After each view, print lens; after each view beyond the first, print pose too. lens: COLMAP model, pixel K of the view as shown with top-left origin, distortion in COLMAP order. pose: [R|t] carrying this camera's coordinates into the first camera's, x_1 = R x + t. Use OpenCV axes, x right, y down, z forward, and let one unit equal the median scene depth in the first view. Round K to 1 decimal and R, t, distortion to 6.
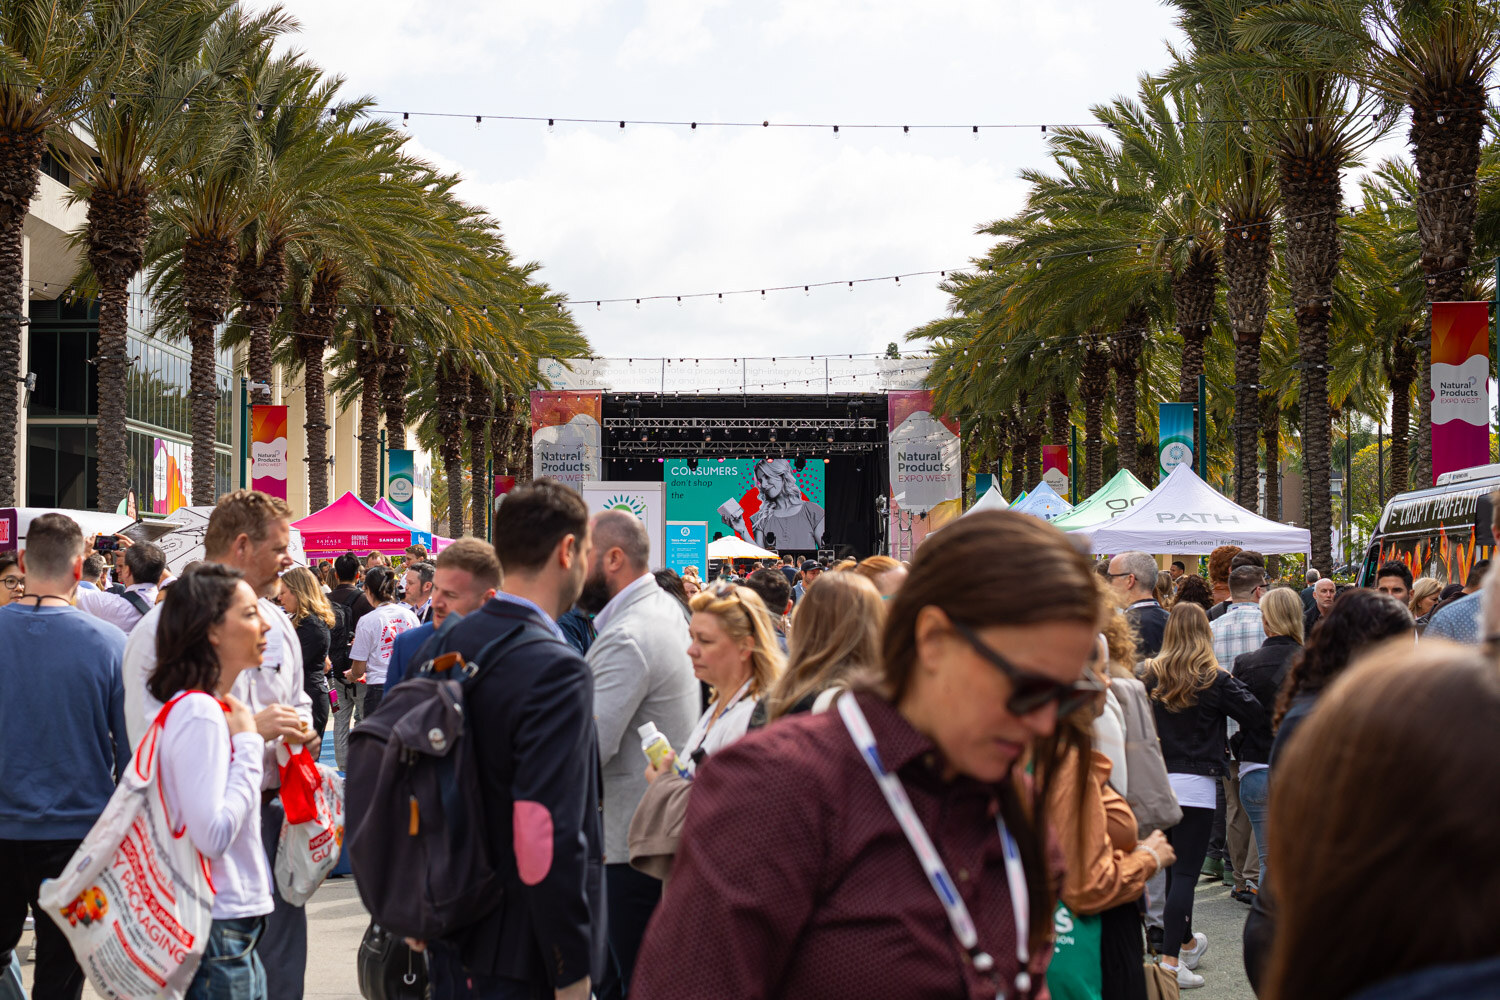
lens RADIAL K [[2157.7, 0, 725.9], [0, 2157.7, 476.8], [0, 0, 1]] dist [-0.146234, 0.242540]
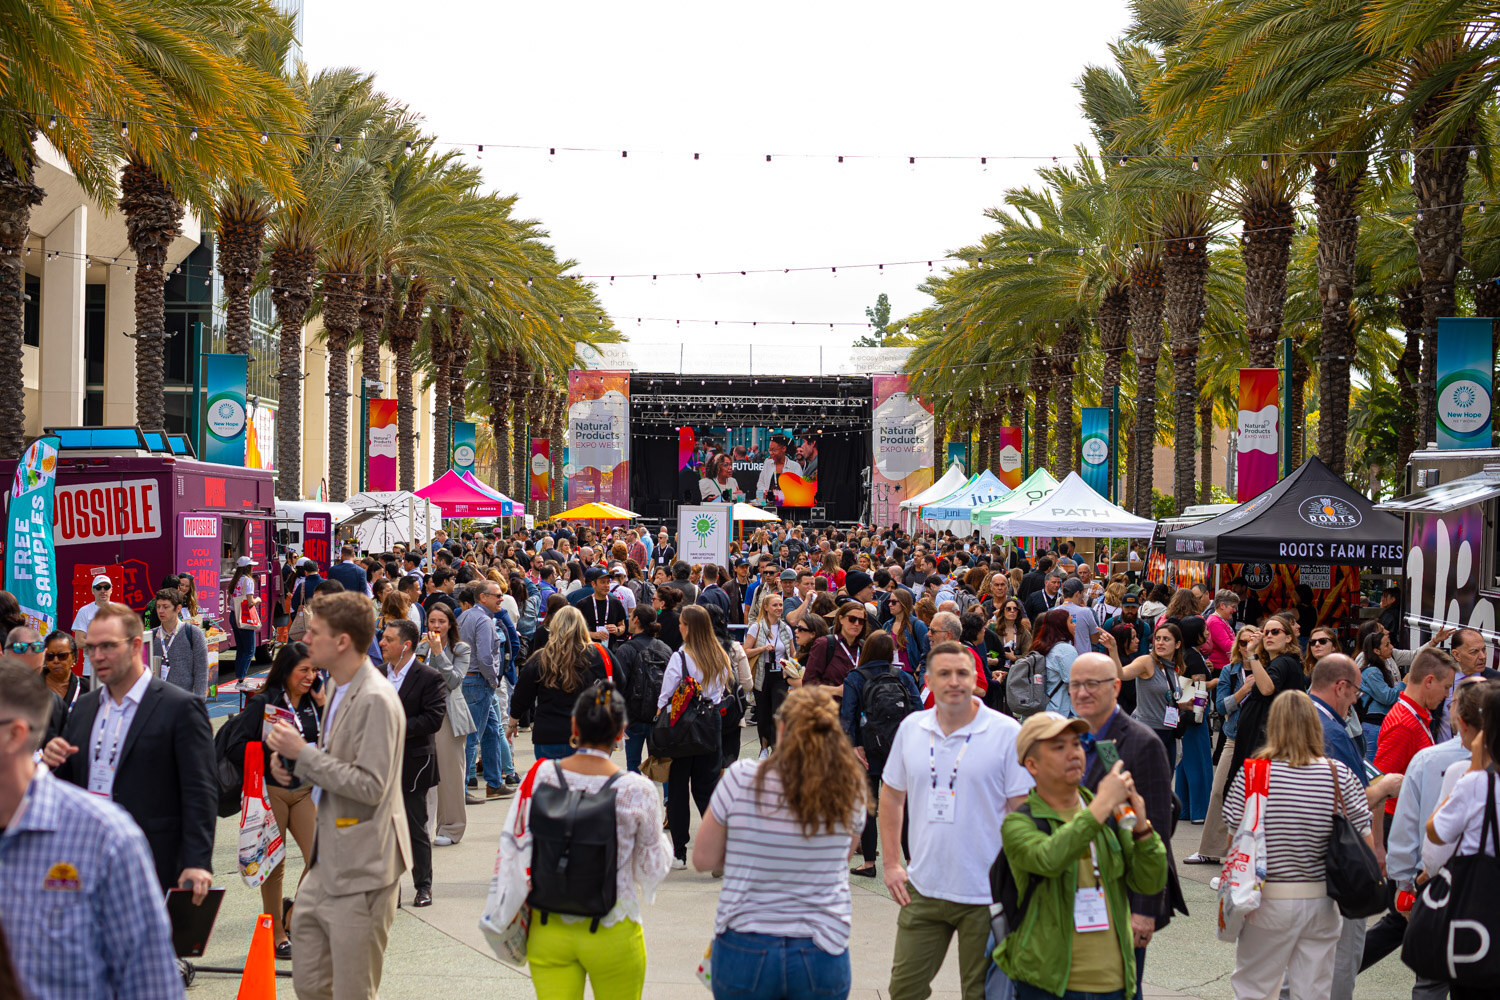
lens RADIAL K [[2157.7, 0, 725.9], [0, 2157.7, 476.8], [0, 0, 1]] dist [-0.146234, 0.242540]
pose [[0.999891, 0.014036, 0.004549, -0.012434], [-0.014165, 0.999460, 0.029662, -0.023256], [-0.004130, -0.029724, 0.999550, -0.231228]]
